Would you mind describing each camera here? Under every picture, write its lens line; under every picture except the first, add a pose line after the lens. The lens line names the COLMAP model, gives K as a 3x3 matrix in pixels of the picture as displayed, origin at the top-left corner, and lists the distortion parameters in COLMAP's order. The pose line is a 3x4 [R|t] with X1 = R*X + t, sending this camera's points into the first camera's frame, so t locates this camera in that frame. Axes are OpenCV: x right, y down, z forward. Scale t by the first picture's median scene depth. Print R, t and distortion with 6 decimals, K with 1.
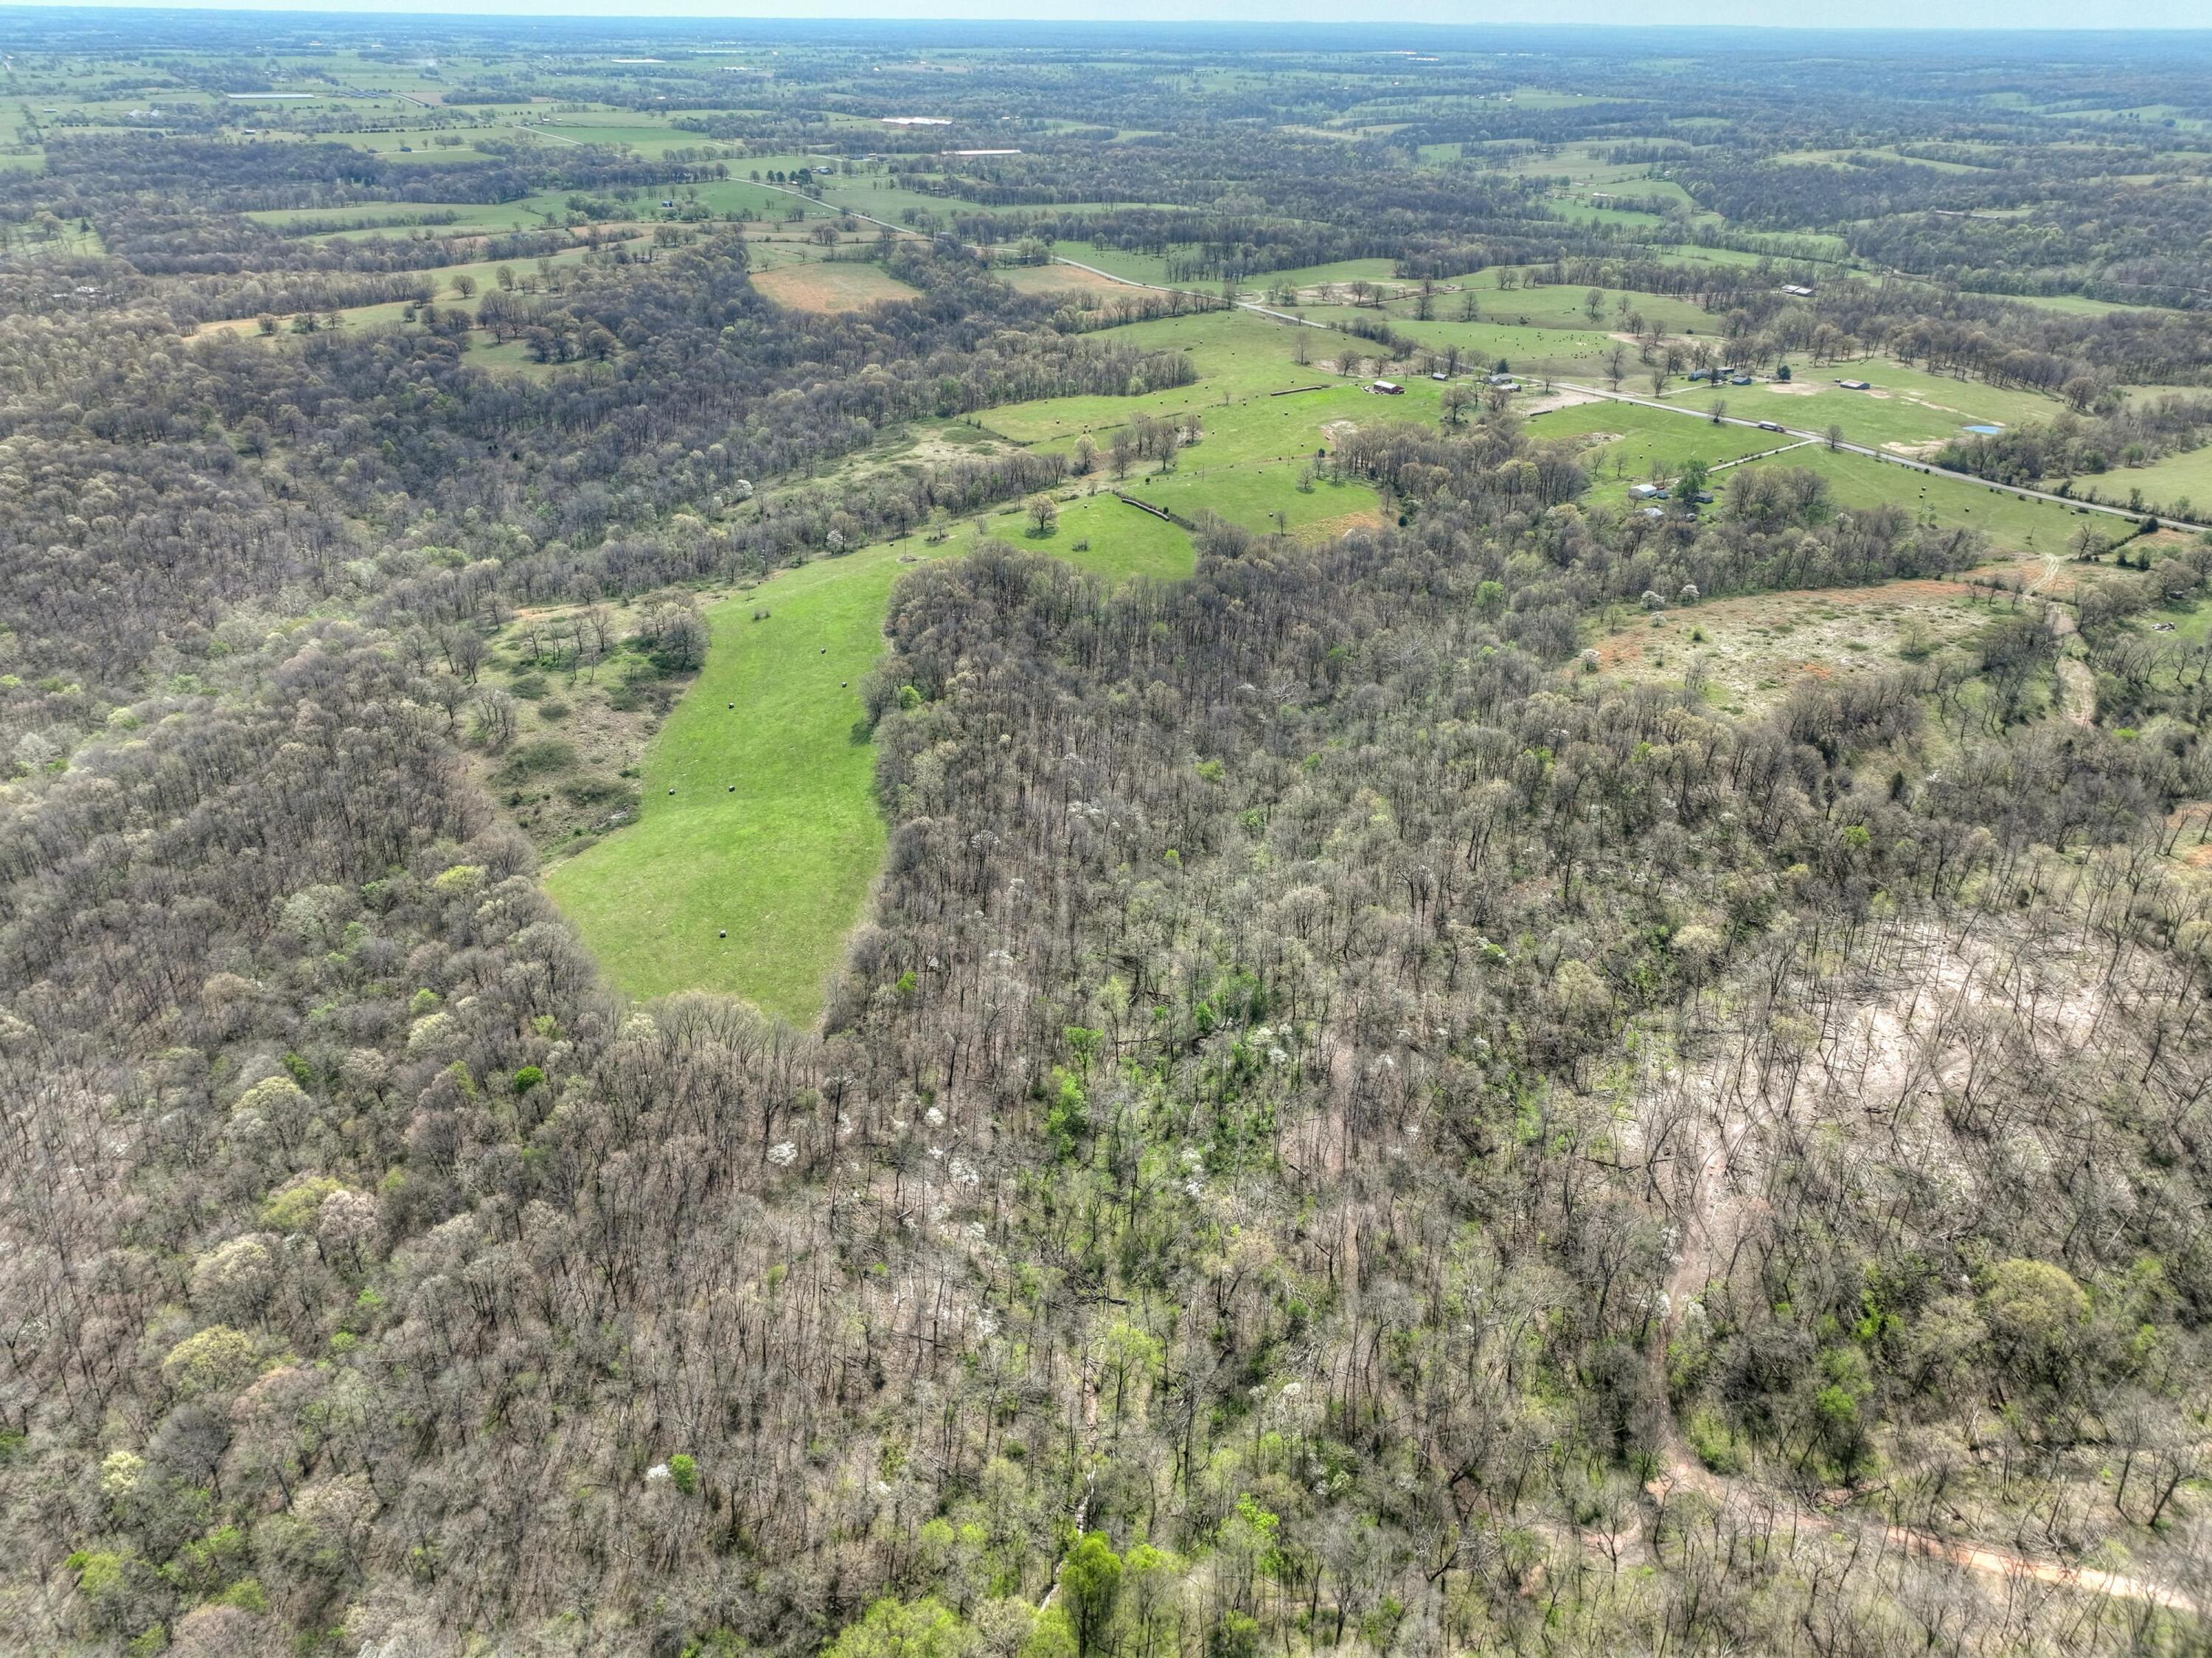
lens RADIAL K [[1541.2, 0, 1101.2], [0, 1541.2, 825.6], [0, 0, 1]] dist [-0.004491, 0.023449]
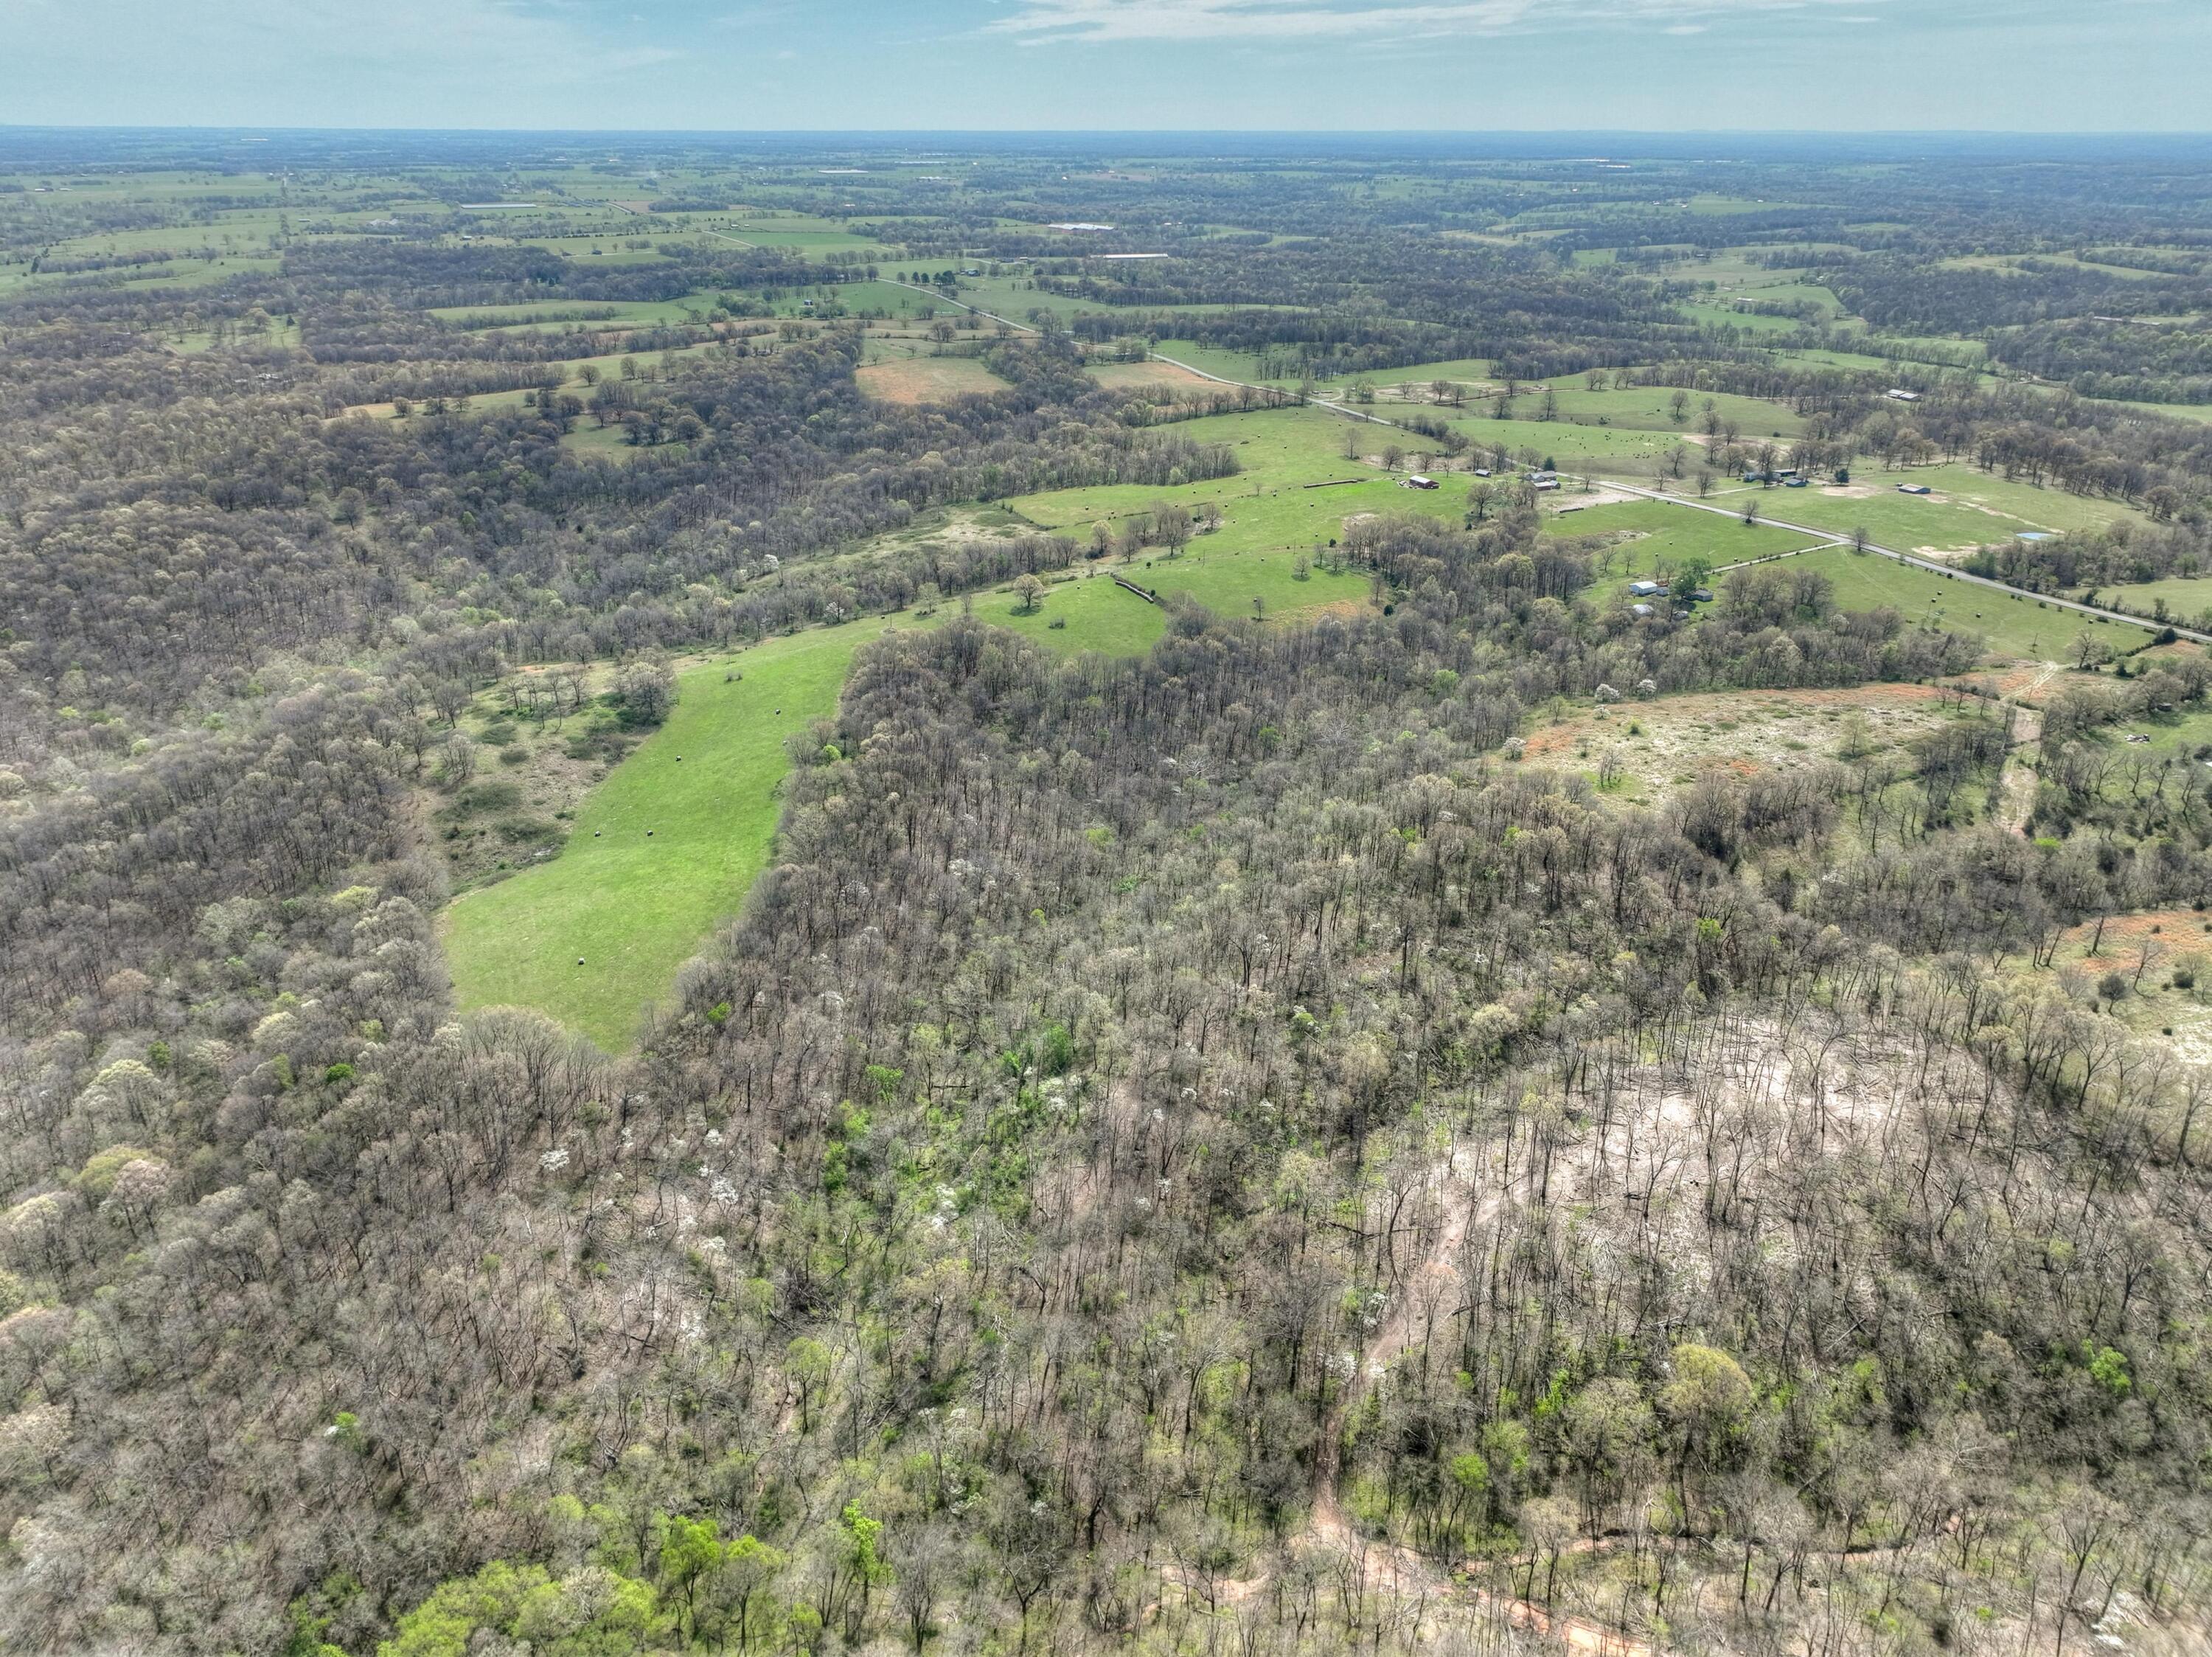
lens RADIAL K [[1541.0, 0, 1101.2], [0, 1541.0, 825.1], [0, 0, 1]] dist [-0.004491, 0.023449]
pose [[0.992542, 0.044379, -0.113539, 0.123883], [-0.050933, 0.997160, -0.055485, 0.008901], [0.110754, 0.060854, 0.991983, -0.017087]]
